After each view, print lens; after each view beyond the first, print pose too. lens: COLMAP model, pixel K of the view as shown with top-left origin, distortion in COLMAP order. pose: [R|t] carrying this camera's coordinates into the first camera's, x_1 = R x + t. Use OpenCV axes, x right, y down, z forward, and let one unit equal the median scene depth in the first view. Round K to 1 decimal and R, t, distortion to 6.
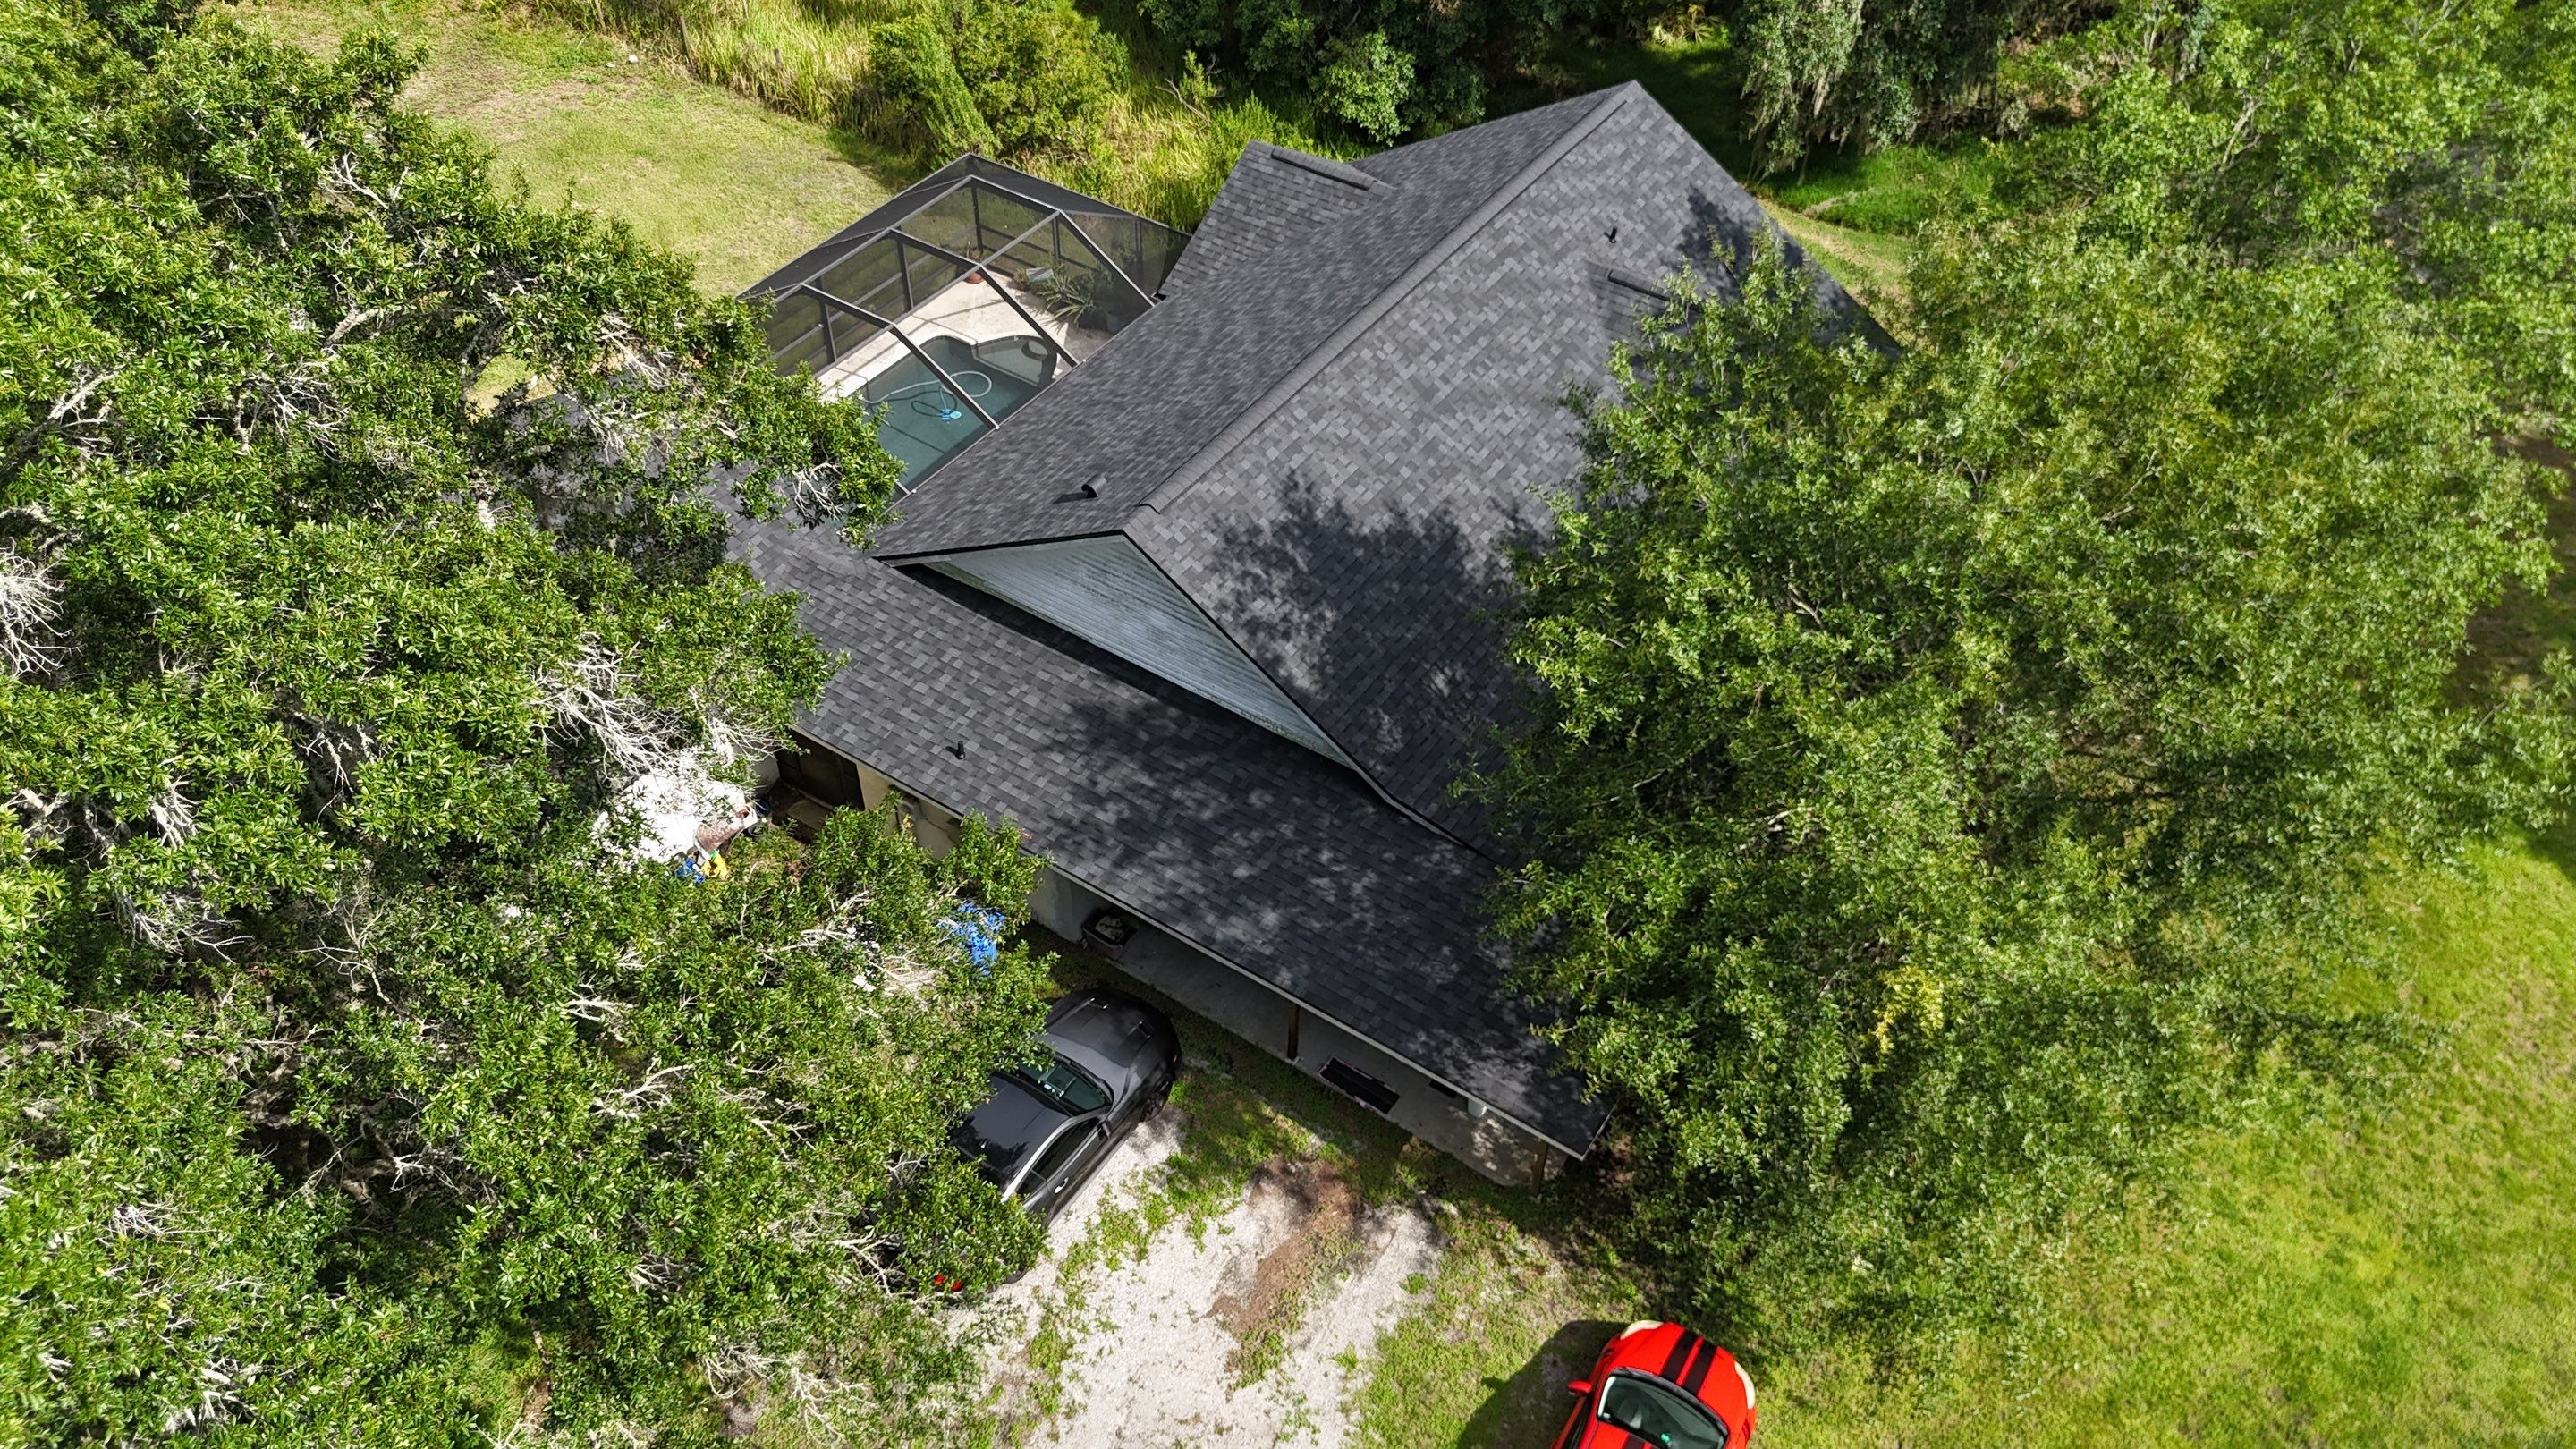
lens RADIAL K [[1875.4, 0, 1273.3], [0, 1875.4, 722.9], [0, 0, 1]] dist [0.042992, -0.044931]
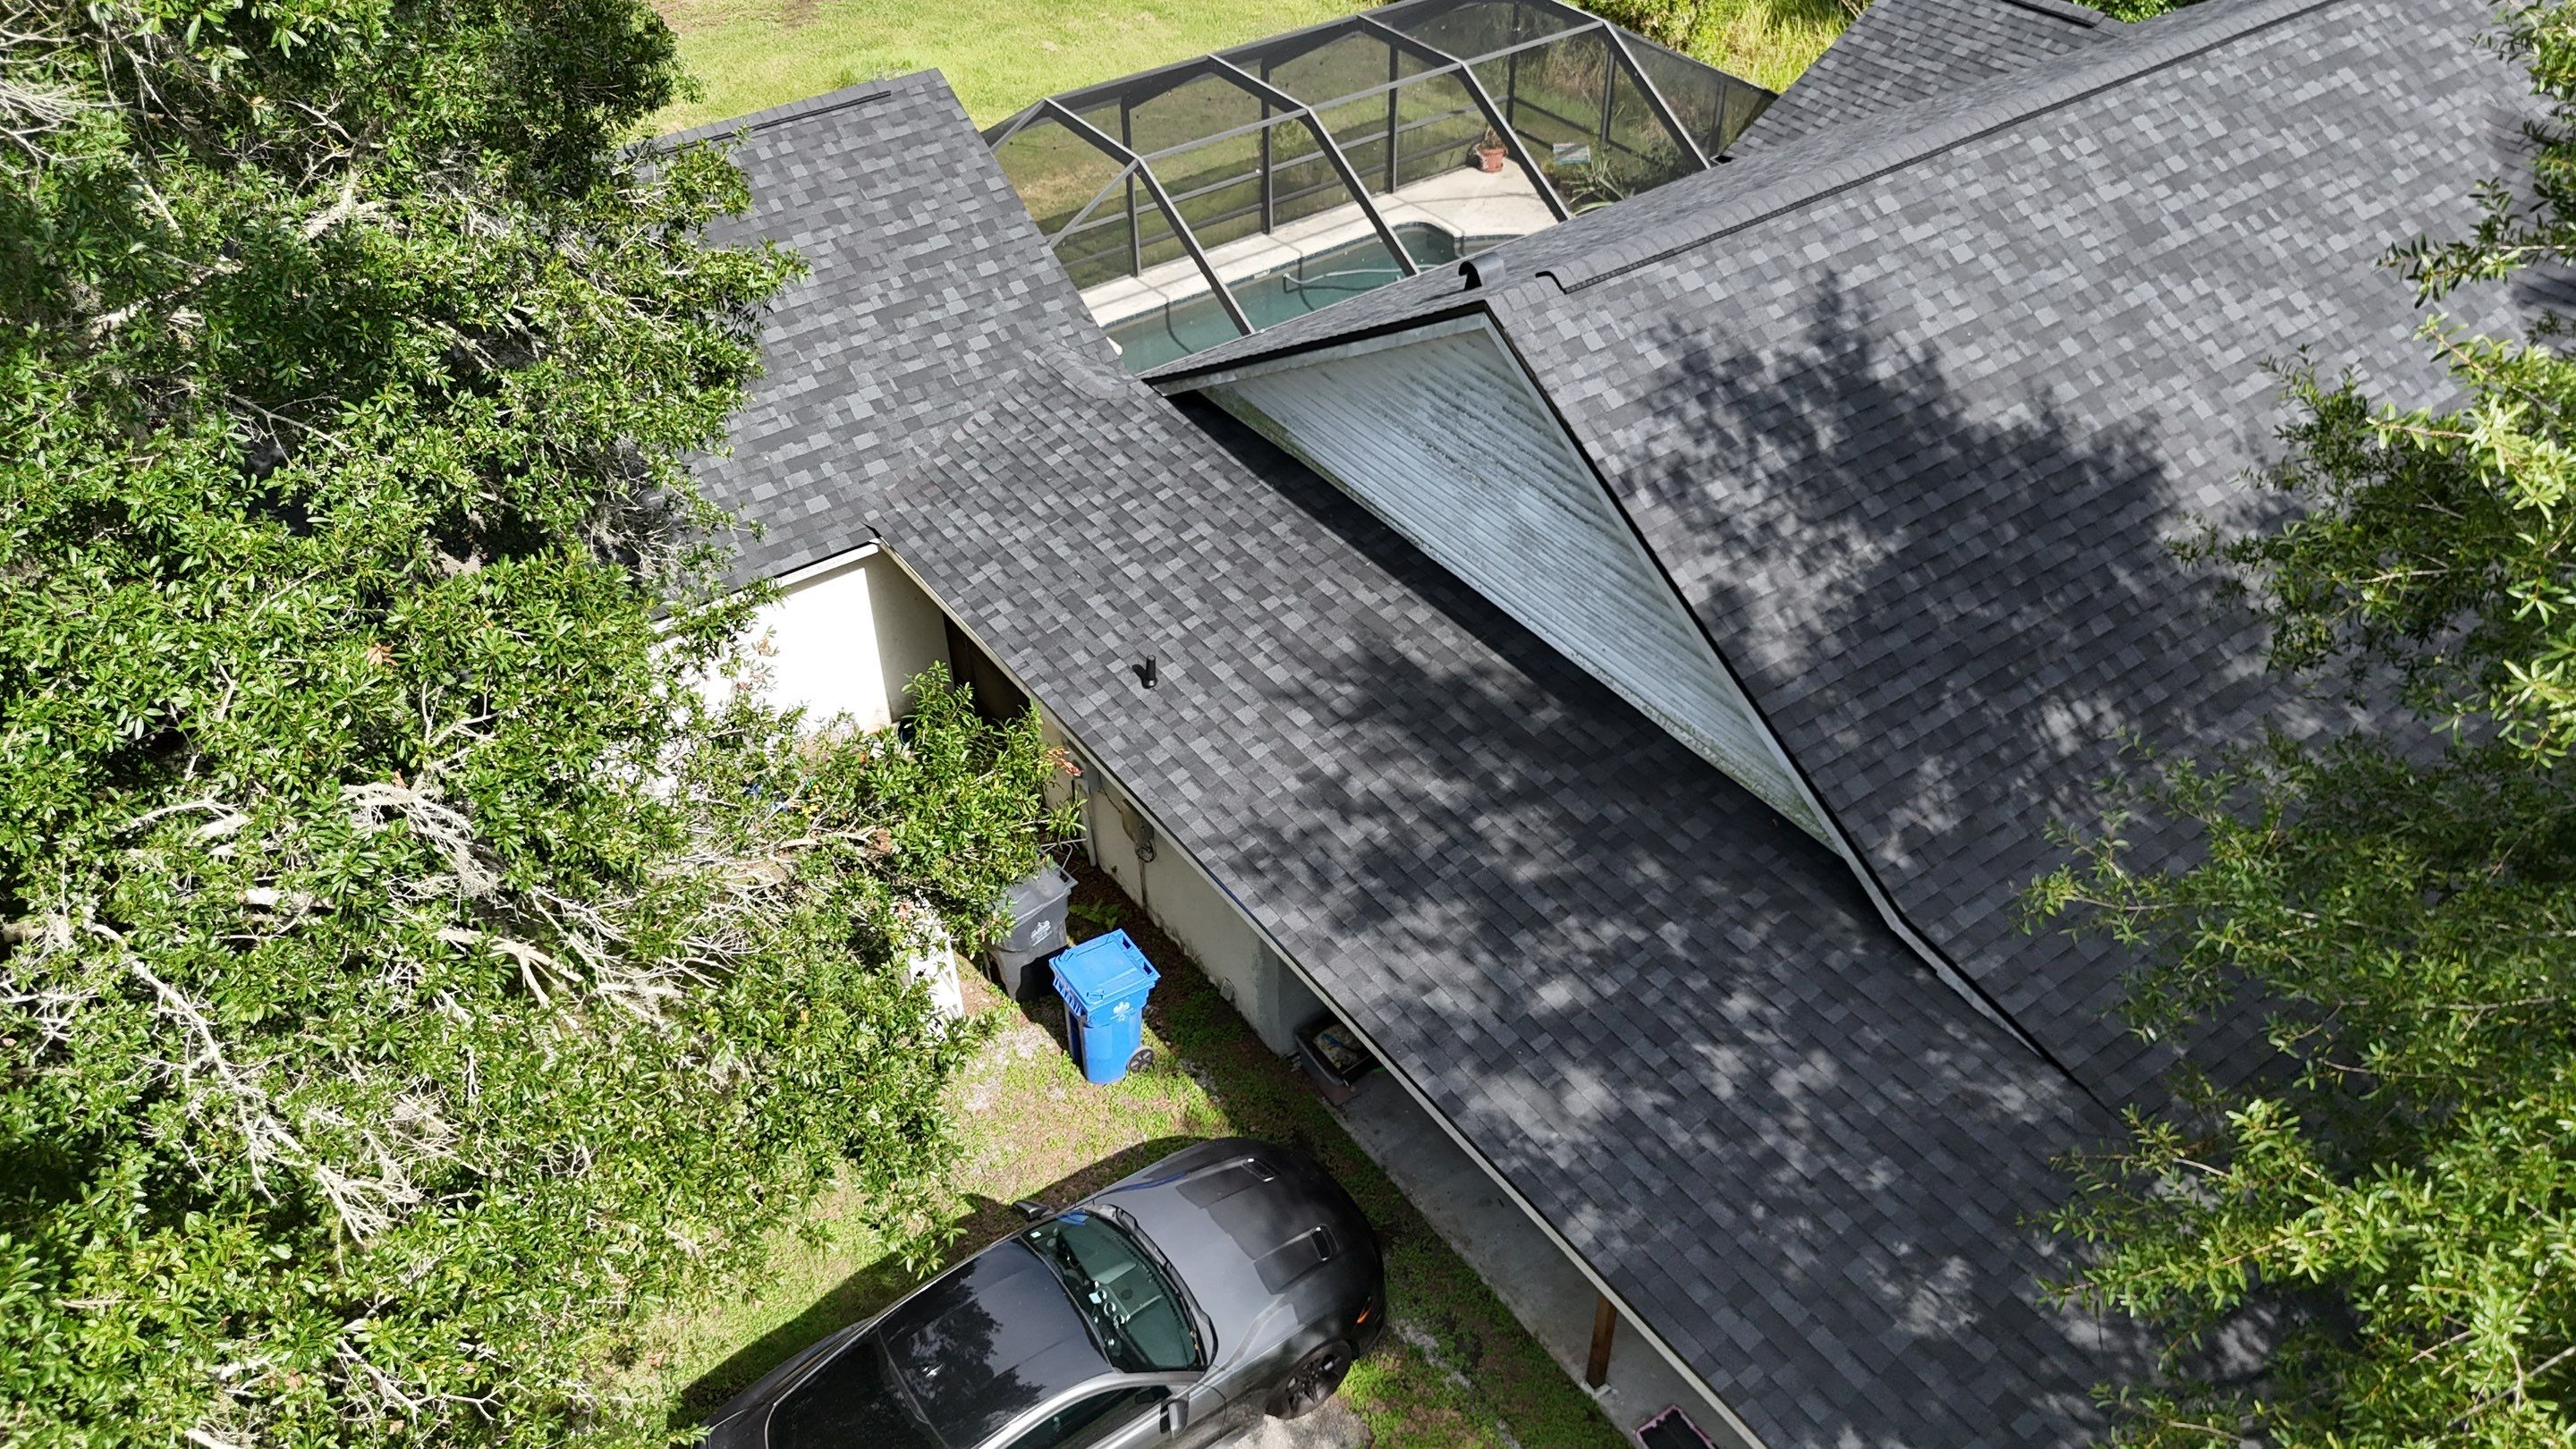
lens RADIAL K [[1875.4, 0, 1273.3], [0, 1875.4, 722.9], [0, 0, 1]] dist [0.042992, -0.044931]
pose [[0.930438, 0.207889, -0.301773, 0.044825], [-0.233556, 0.970994, -0.051198, 0.048916], [0.282377, 0.118118, 0.952004, 0.451539]]
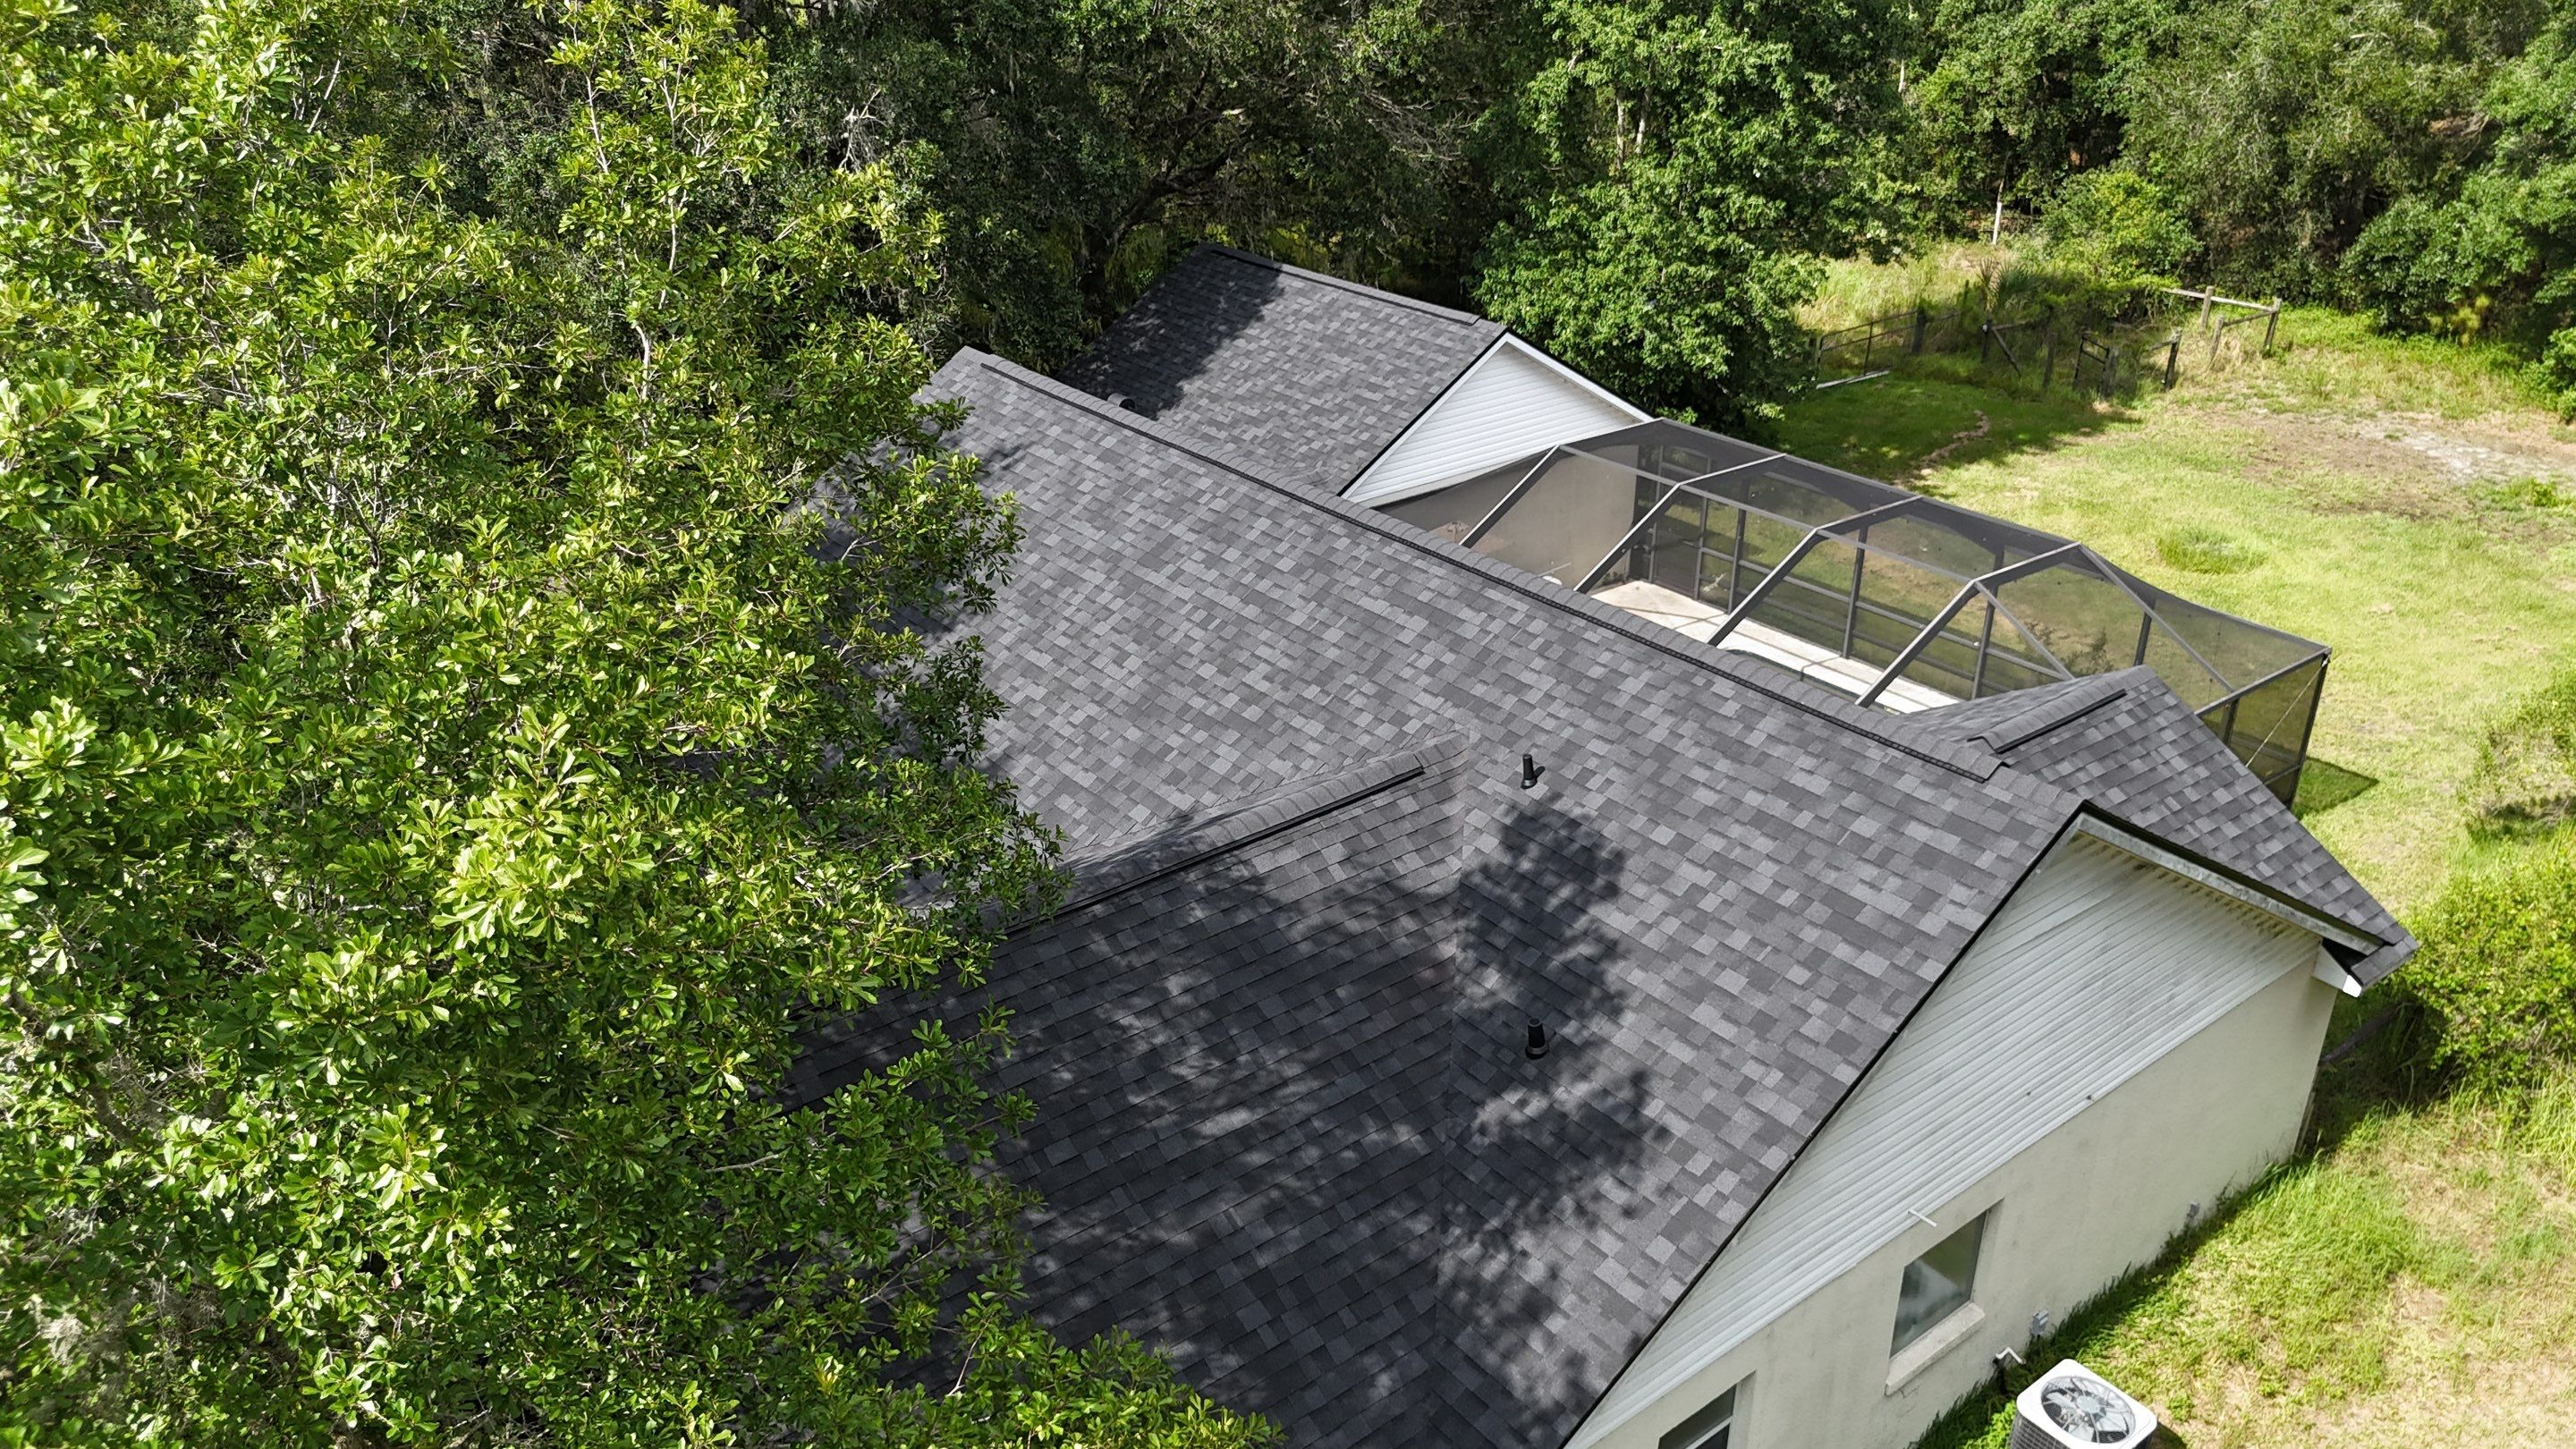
lens RADIAL K [[1875.4, 0, 1273.3], [0, 1875.4, 722.9], [0, 0, 1]] dist [0.042992, -0.044931]
pose [[-0.307961, 0.402627, -0.862004, 0.700306], [-0.683225, 0.536932, 0.494882, -0.529560], [0.662090, 0.741347, 0.109730, 1.048508]]
